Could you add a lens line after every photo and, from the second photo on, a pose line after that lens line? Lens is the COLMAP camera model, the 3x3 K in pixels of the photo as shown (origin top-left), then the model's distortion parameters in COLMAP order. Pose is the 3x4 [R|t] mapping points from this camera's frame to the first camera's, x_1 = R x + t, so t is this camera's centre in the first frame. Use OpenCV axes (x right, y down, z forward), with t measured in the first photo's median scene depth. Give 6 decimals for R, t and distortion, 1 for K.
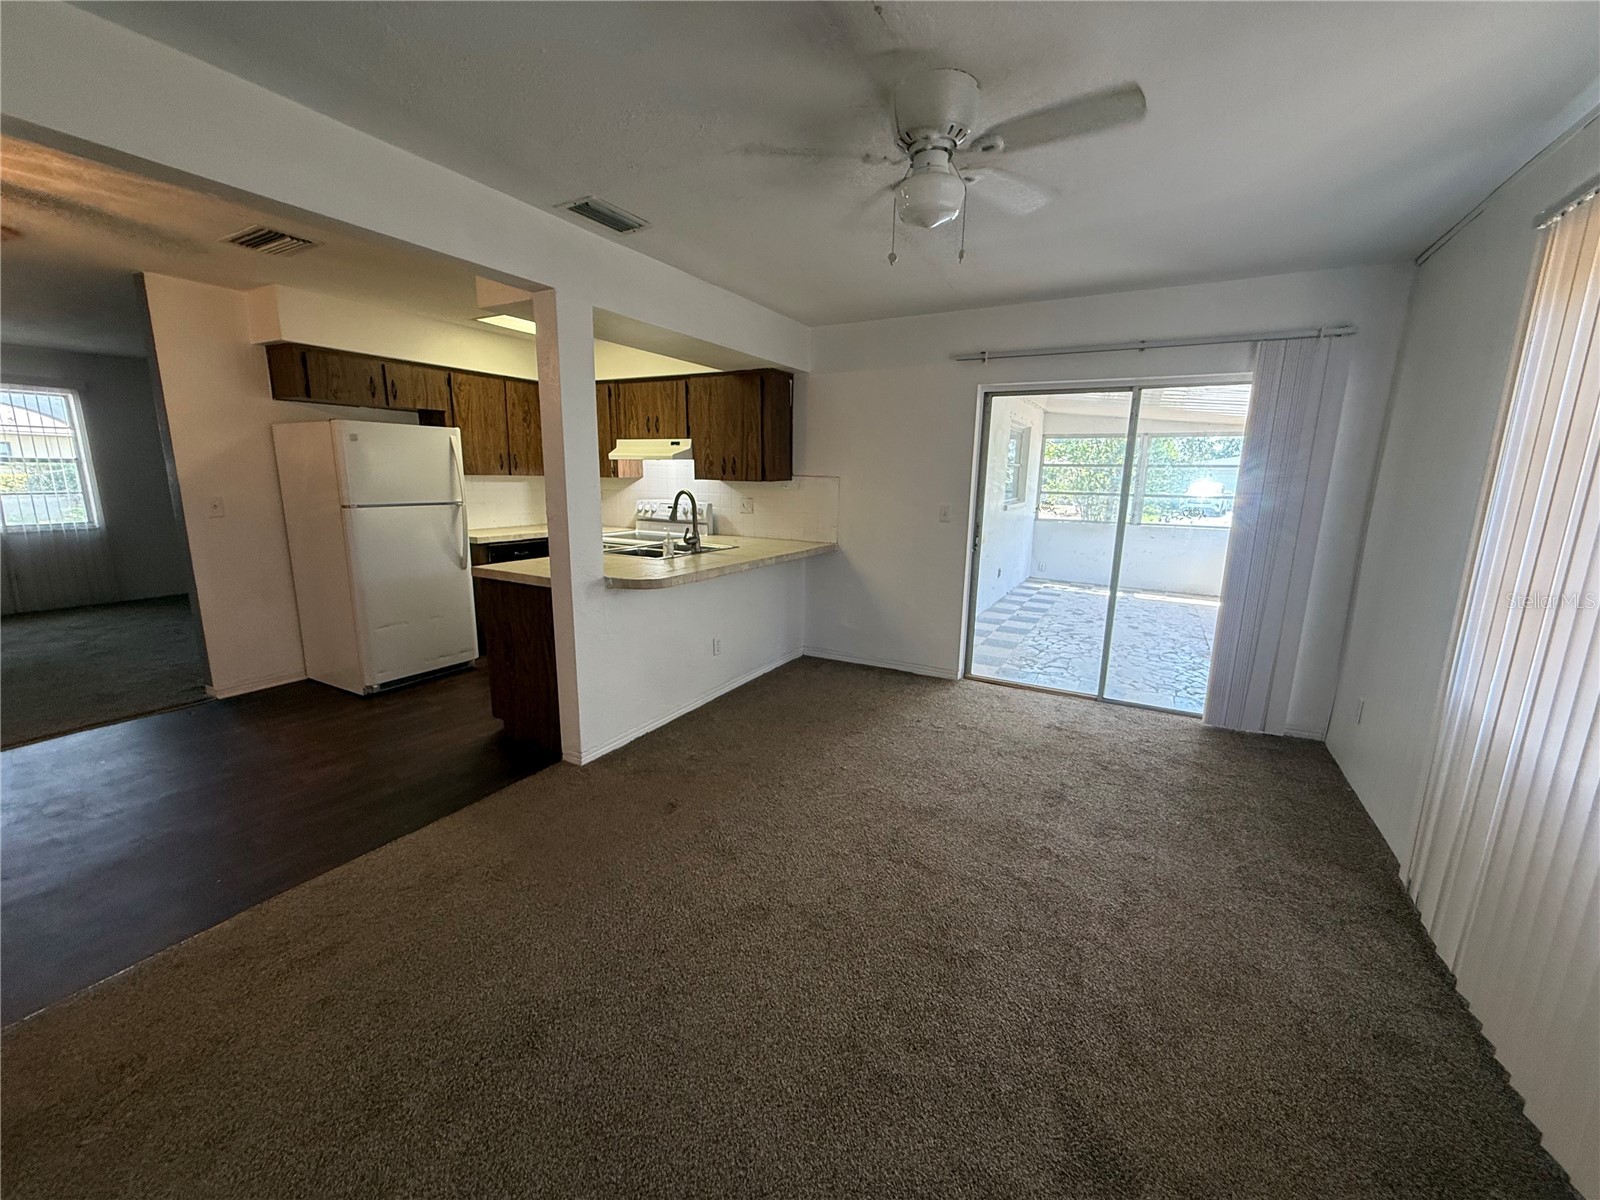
lens RADIAL K [[641.6, 0, 794.8], [0, 641.6, 602.2], [0, 0, 1]] dist [0.000202, 0.000463]
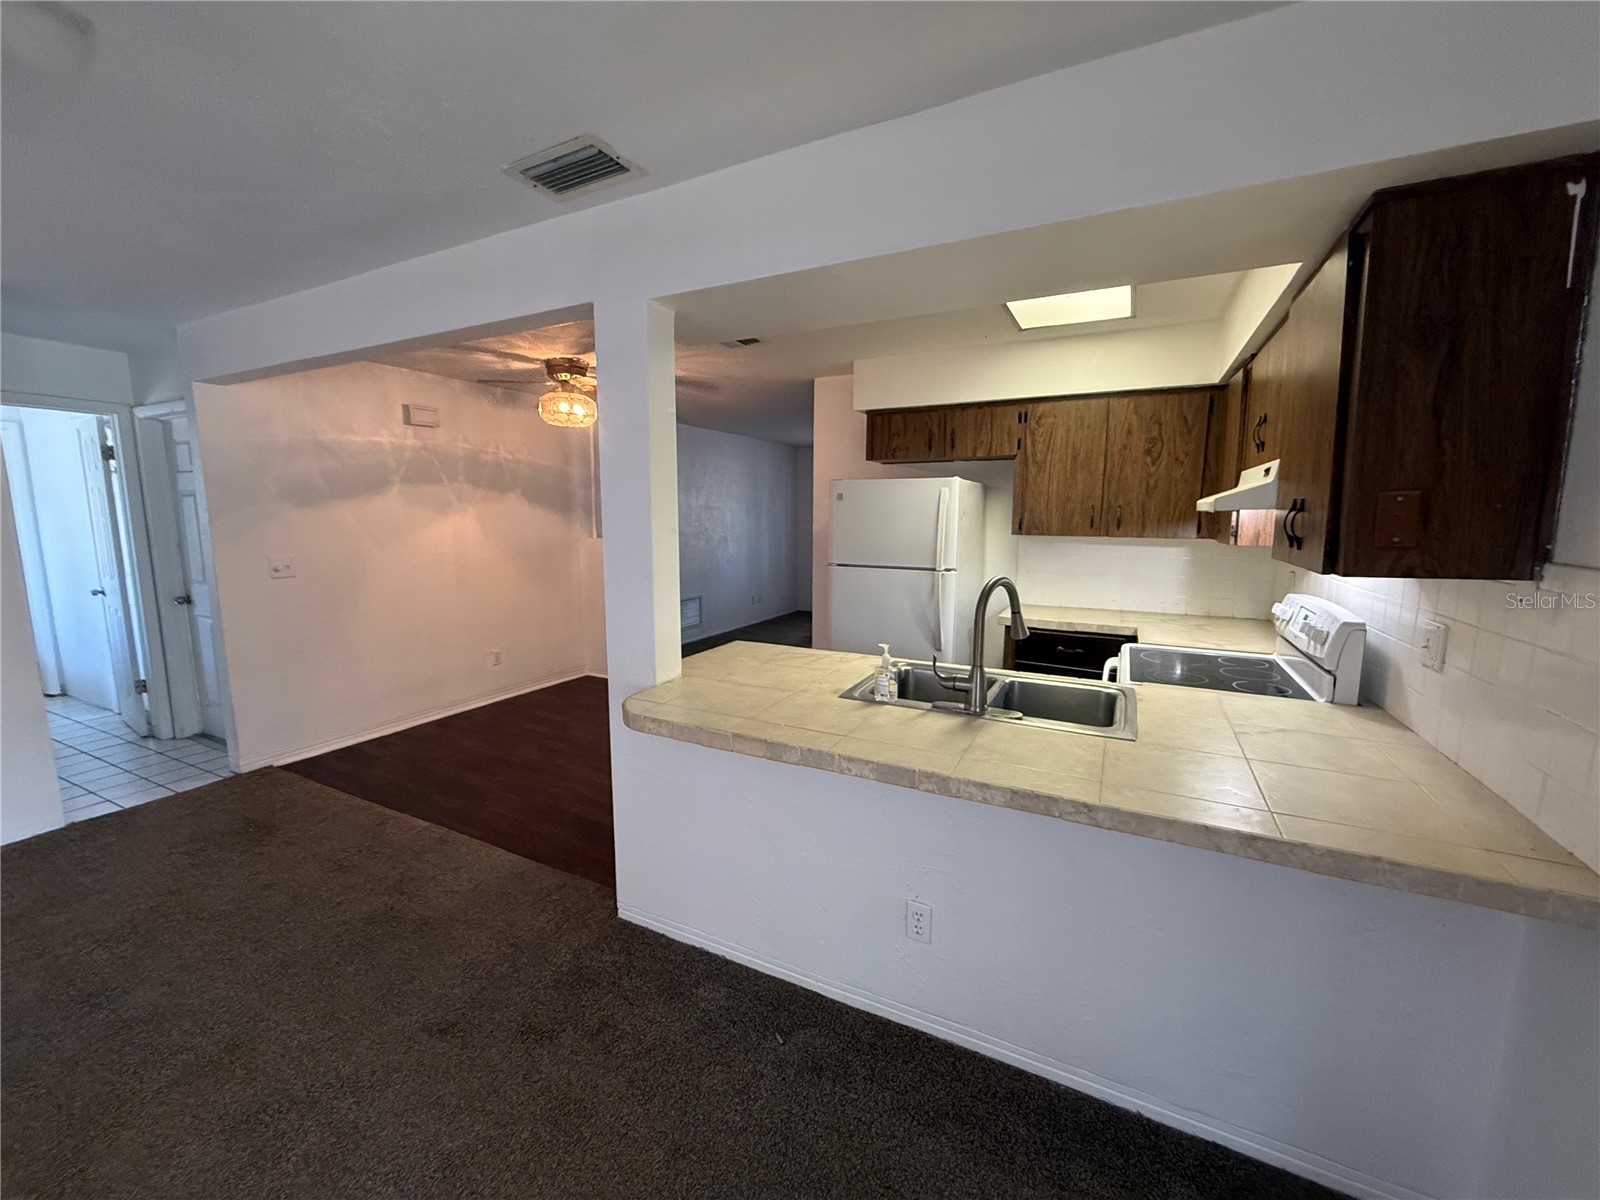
lens RADIAL K [[639.4, 0, 795.2], [0, 639.4, 602.0], [0, 0, 1]] dist [-0.000529, 0.000269]
pose [[0.028424, 0.123669, -0.991916, 0.249655], [-0.200258, 0.972904, 0.115560, -0.156828], [0.979331, 0.195355, 0.052419, 0.720655]]
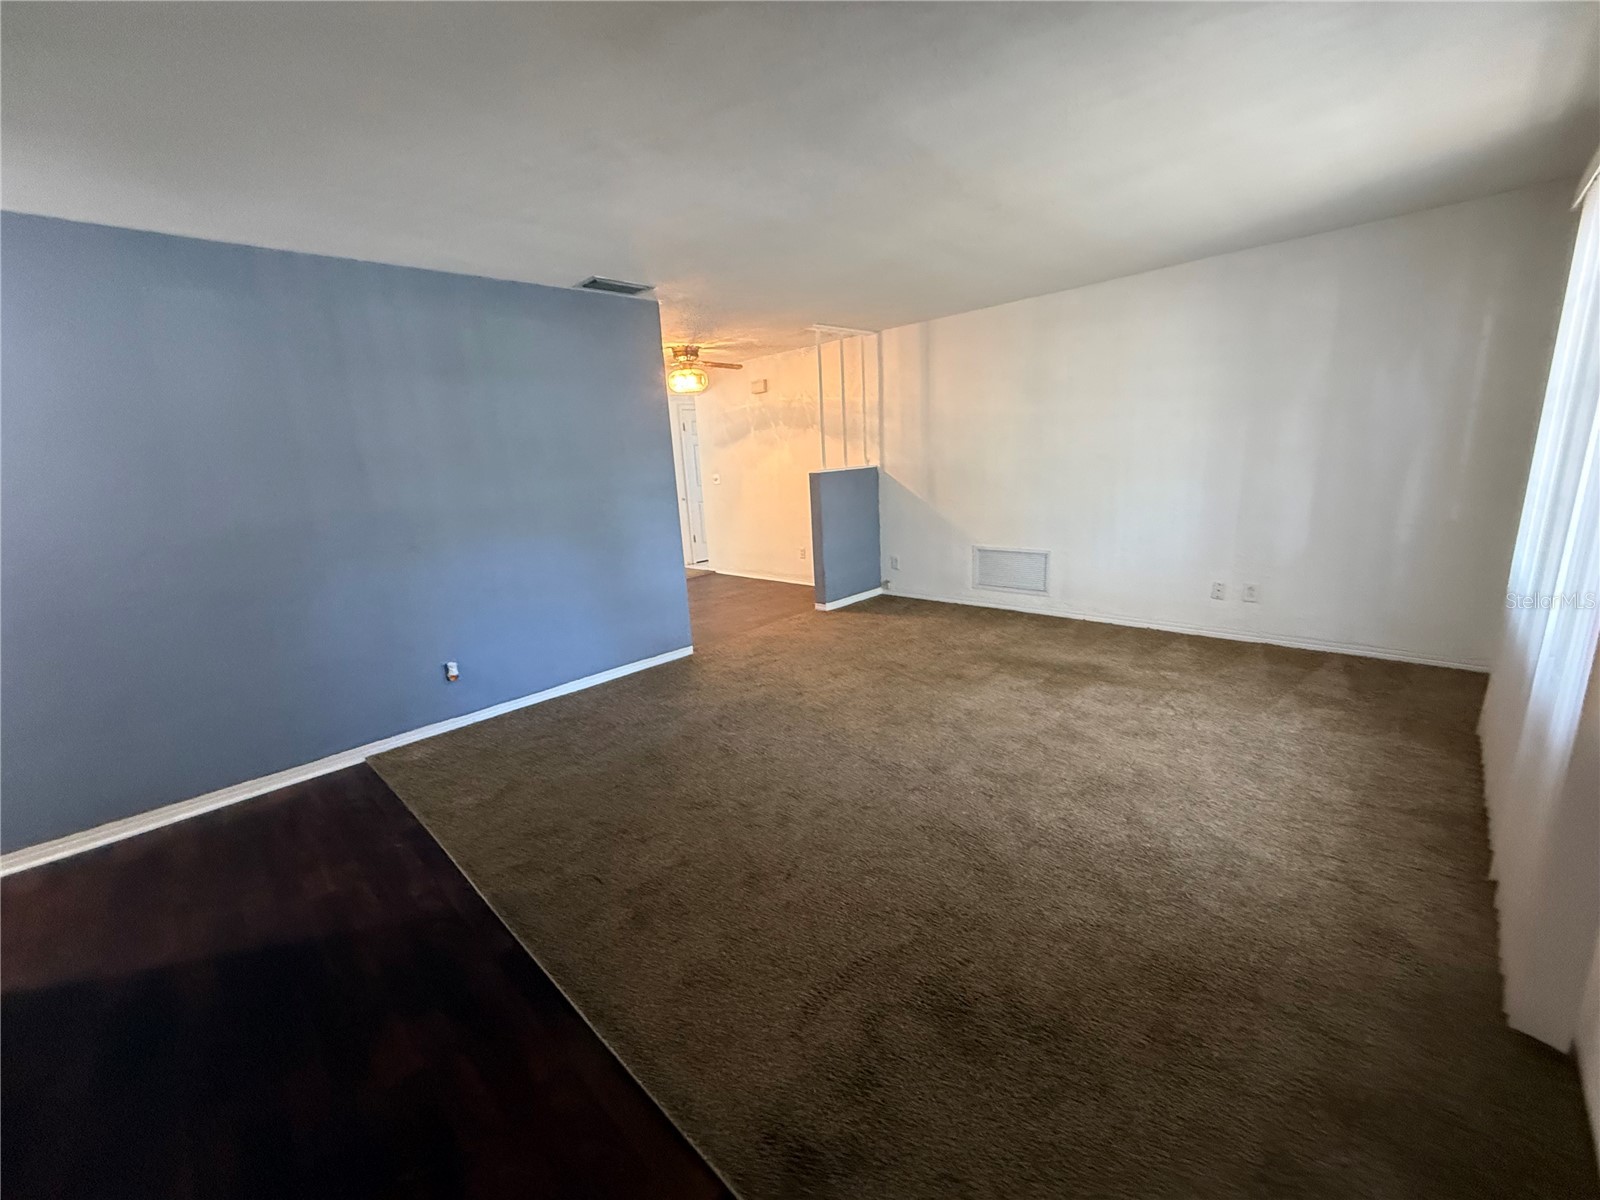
lens RADIAL K [[639.4, 0, 795.2], [0, 639.4, 602.0], [0, 0, 1]] dist [-0.000529, 0.000269]
pose [[-0.962252, -0.017241, 0.271614, -1.199066], [0.100017, 0.905759, 0.411823, -0.348766], [-0.253117, 0.423443, -0.869843, 1.640817]]
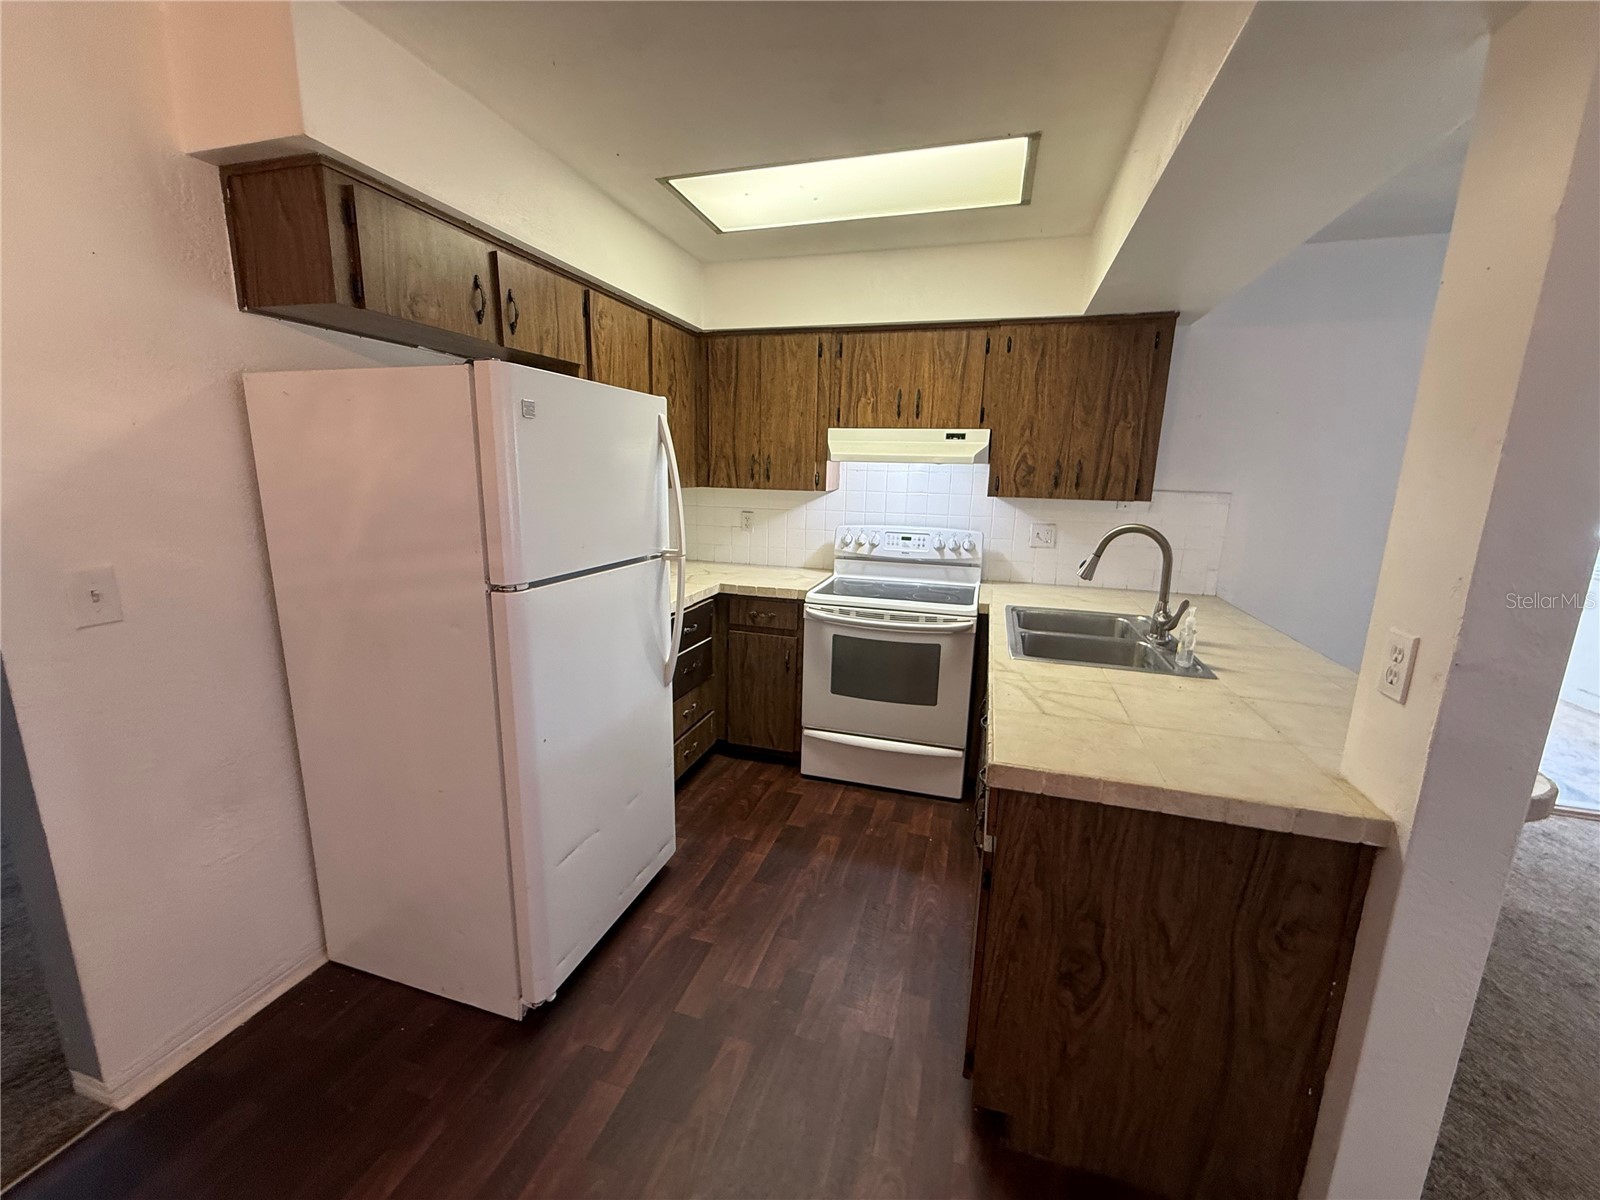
lens RADIAL K [[639.4, 0, 795.2], [0, 639.4, 602.0], [0, 0, 1]] dist [-0.000529, 0.000269]
pose [[0.977725, -0.038526, 0.206325, -0.485258], [0.036514, 0.999241, 0.013553, -0.111233], [-0.206690, -0.005717, 0.978390, 0.466492]]
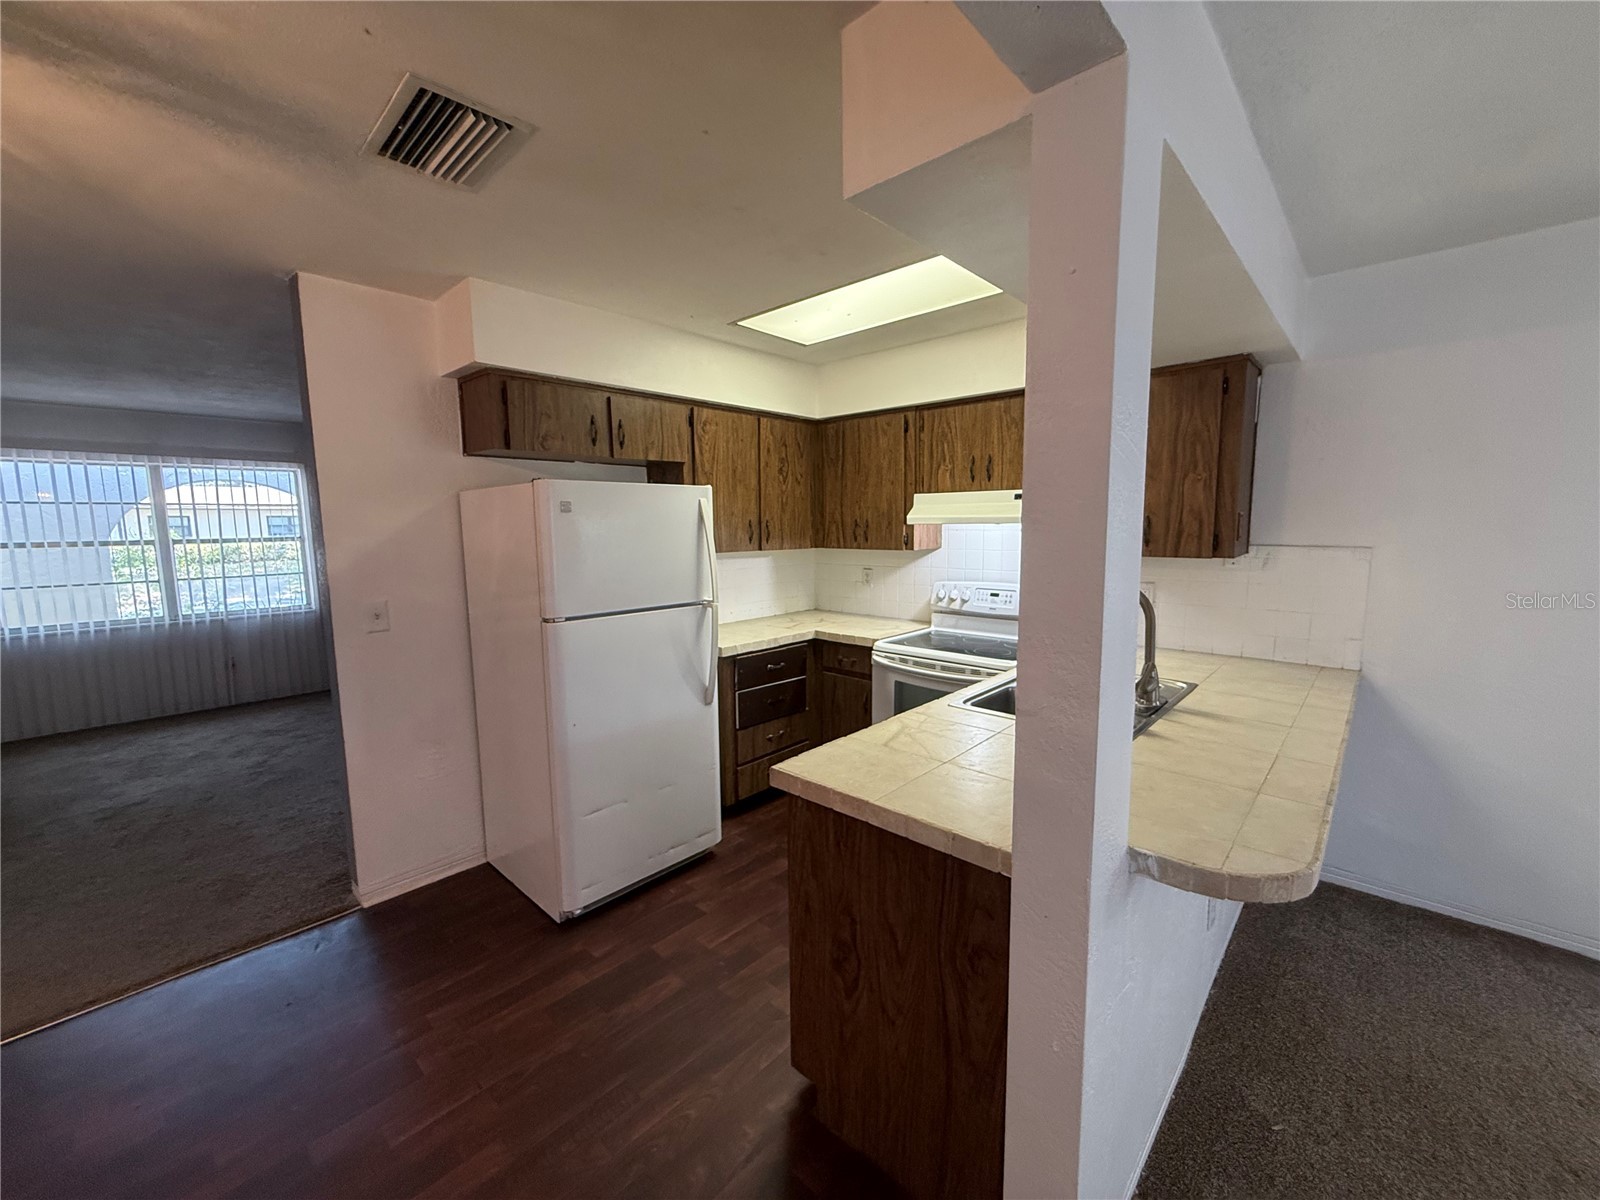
lens RADIAL K [[641.6, 0, 794.8], [0, 641.6, 602.2], [0, 0, 1]] dist [0.000202, 0.000463]
pose [[0.969778, 0.002580, -0.243976, -0.260954], [-0.021110, 0.997082, -0.073365, -0.100773], [0.243075, 0.076298, 0.967002, 0.375113]]
